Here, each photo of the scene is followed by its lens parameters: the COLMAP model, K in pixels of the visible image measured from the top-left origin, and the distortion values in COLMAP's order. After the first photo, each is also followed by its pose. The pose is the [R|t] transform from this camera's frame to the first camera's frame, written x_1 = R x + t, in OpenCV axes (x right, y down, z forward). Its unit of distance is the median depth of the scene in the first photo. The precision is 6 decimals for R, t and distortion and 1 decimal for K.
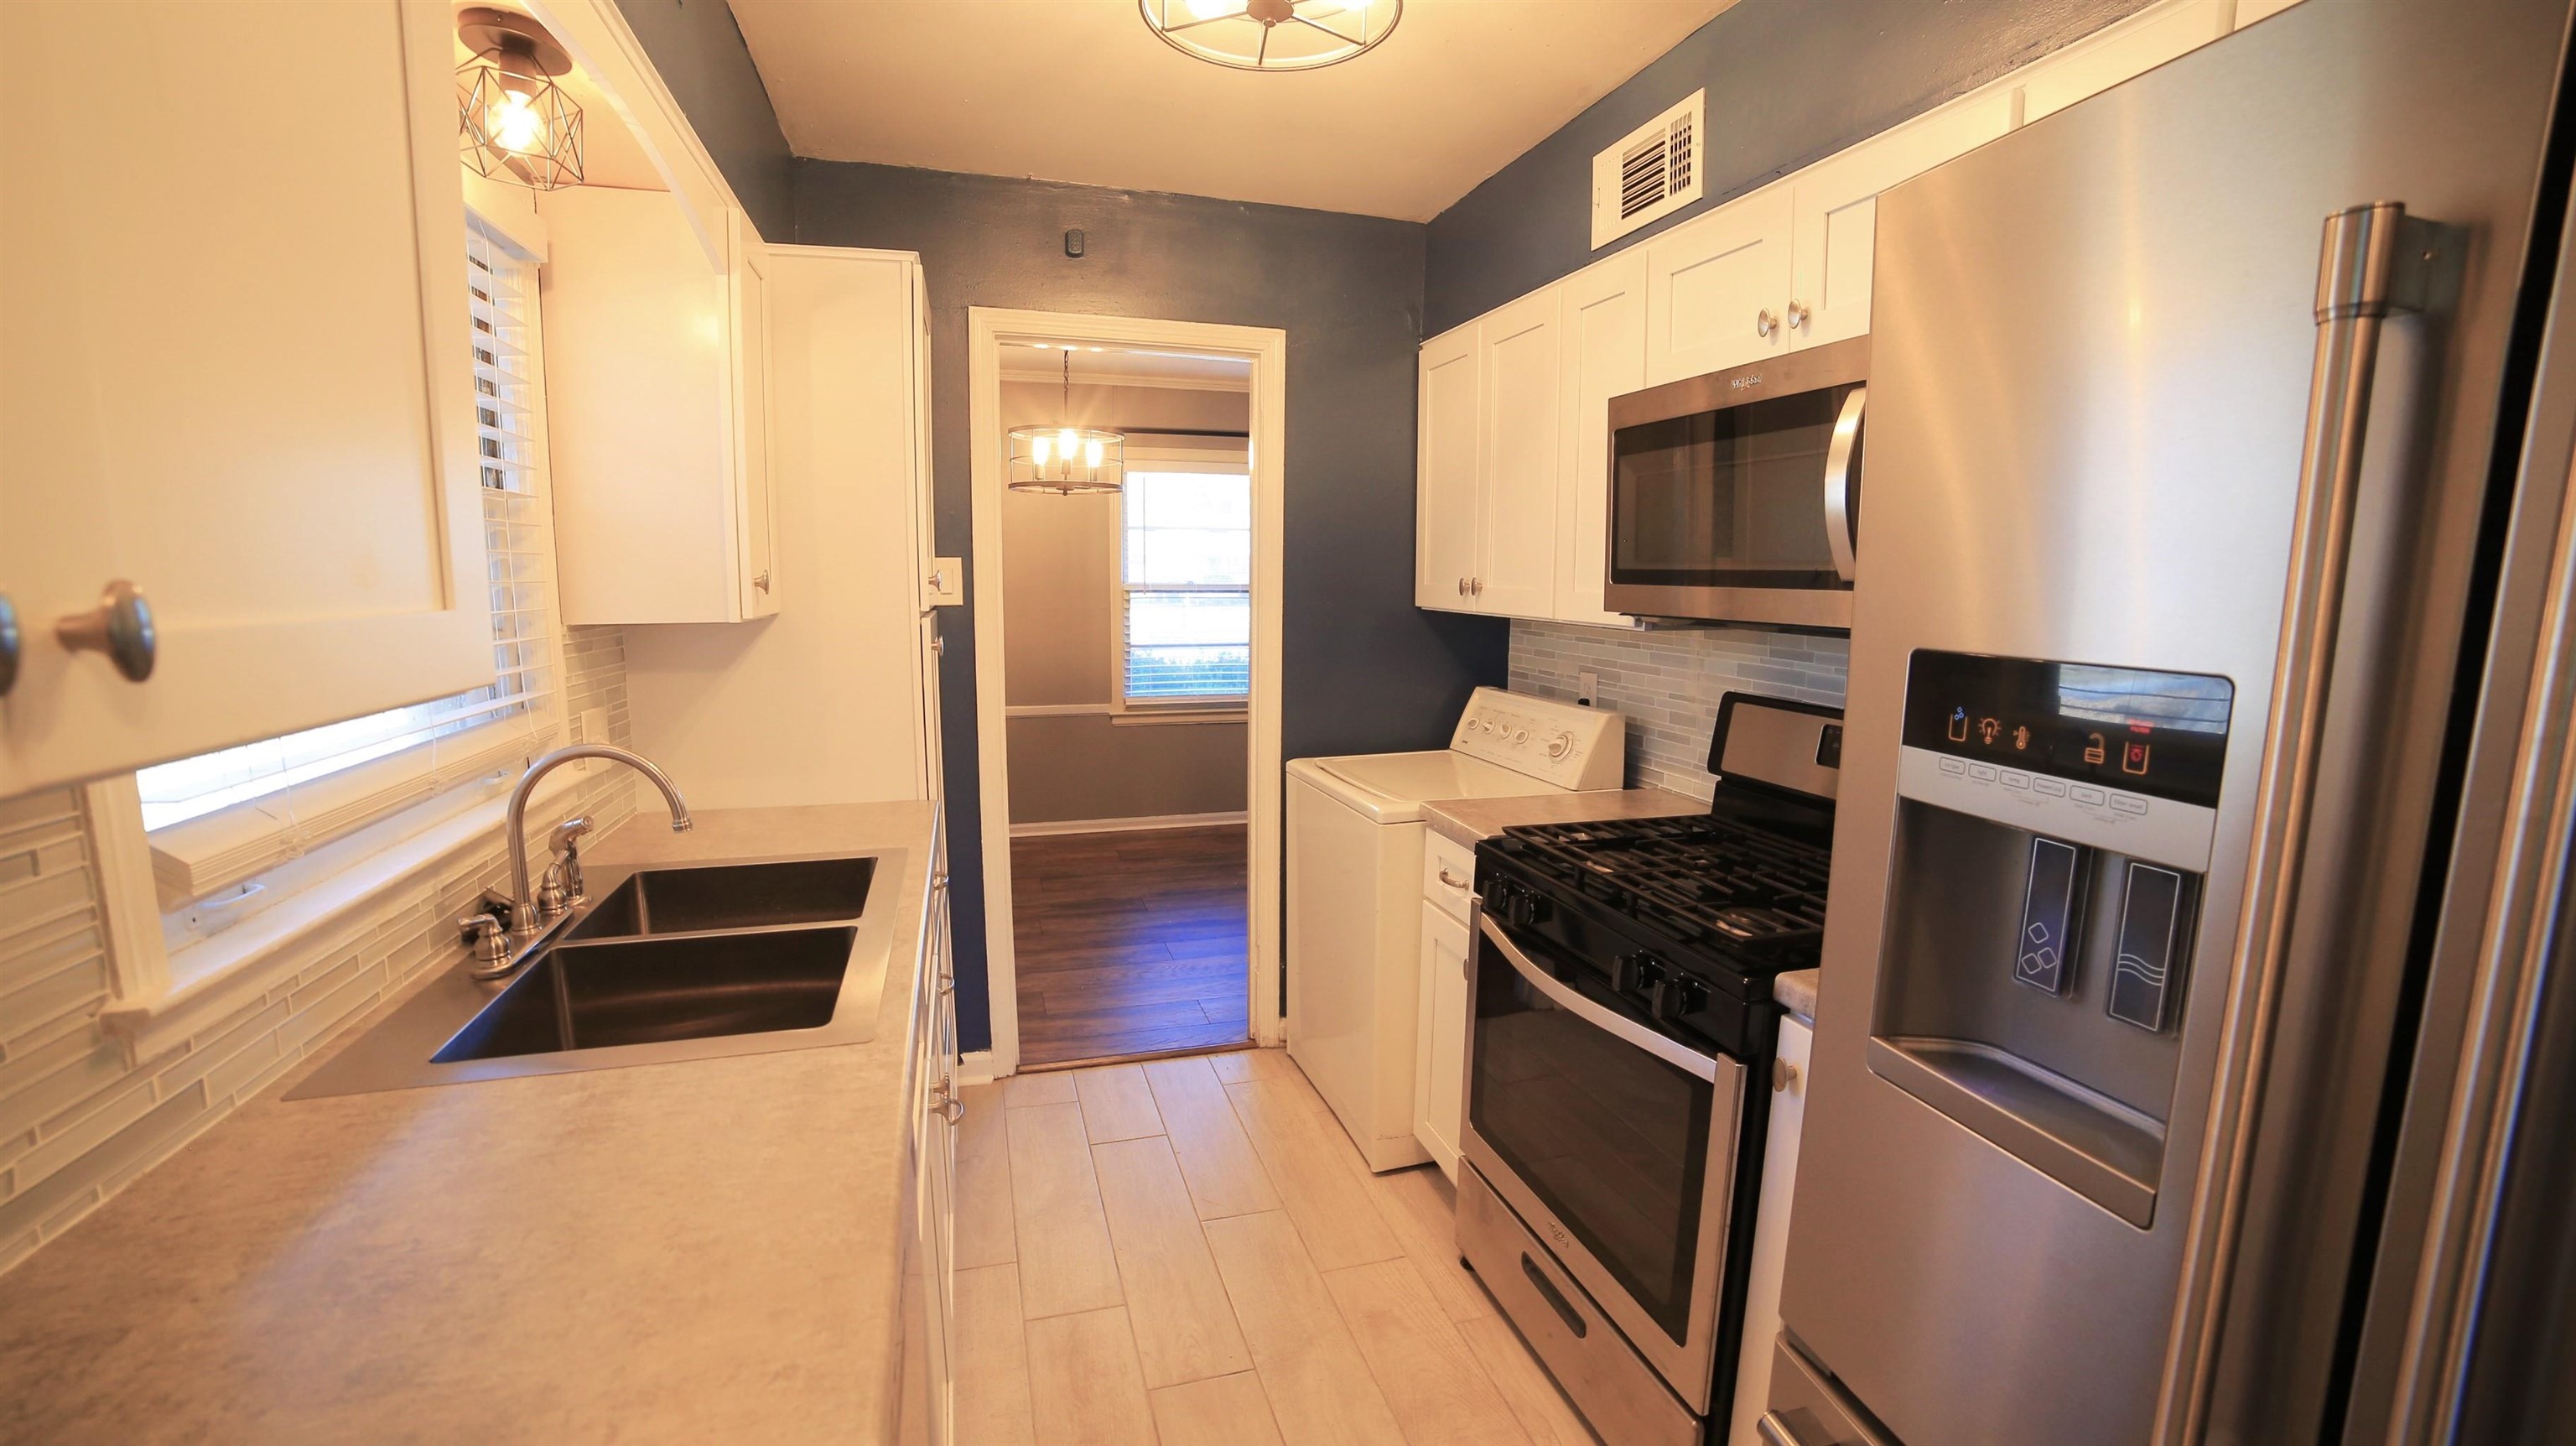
lens RADIAL K [[1043.6, 0, 1288.0], [0, 1043.6, 723.0], [0, 0, 1]] dist [-0.107447, 0.038373]
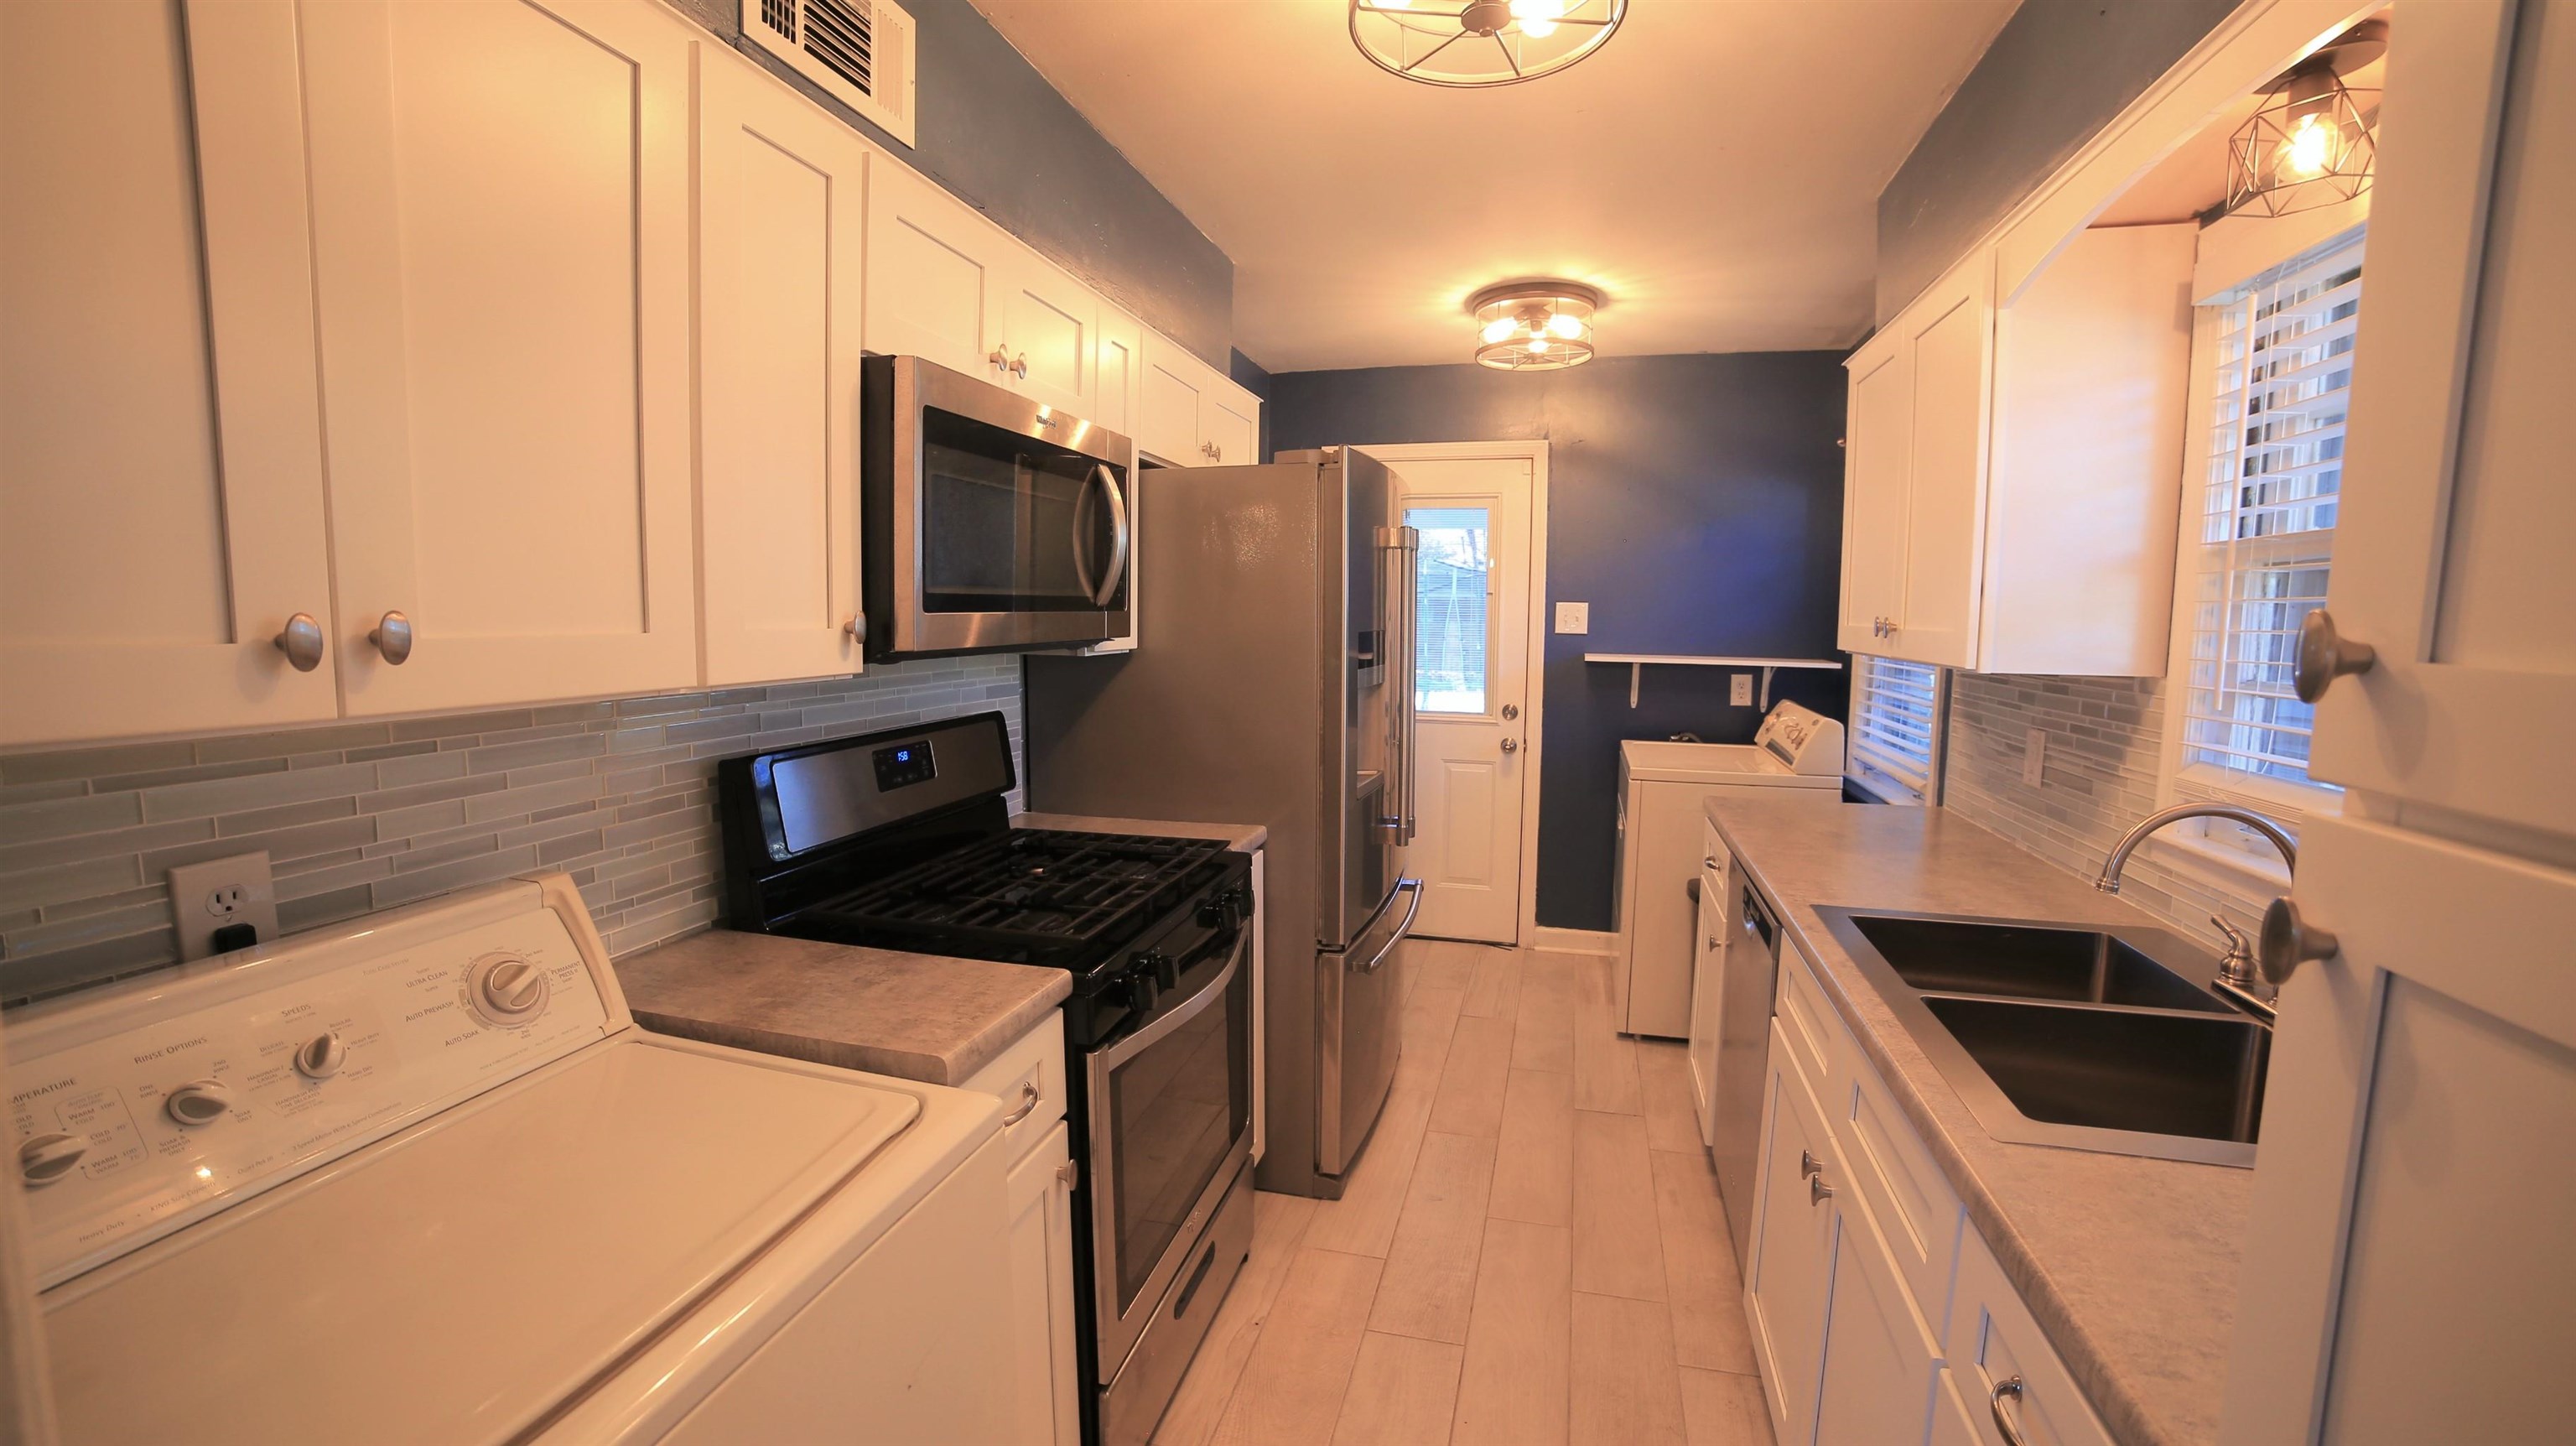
lens RADIAL K [[1043.6, 0, 1288.0], [0, 1043.6, 723.0], [0, 0, 1]] dist [-0.107447, 0.038373]
pose [[-0.841118, -0.072520, 0.535967, -0.312619], [0.063568, 0.970846, 0.231122, -0.218517], [-0.537103, 0.228471, -0.811986, 1.525648]]
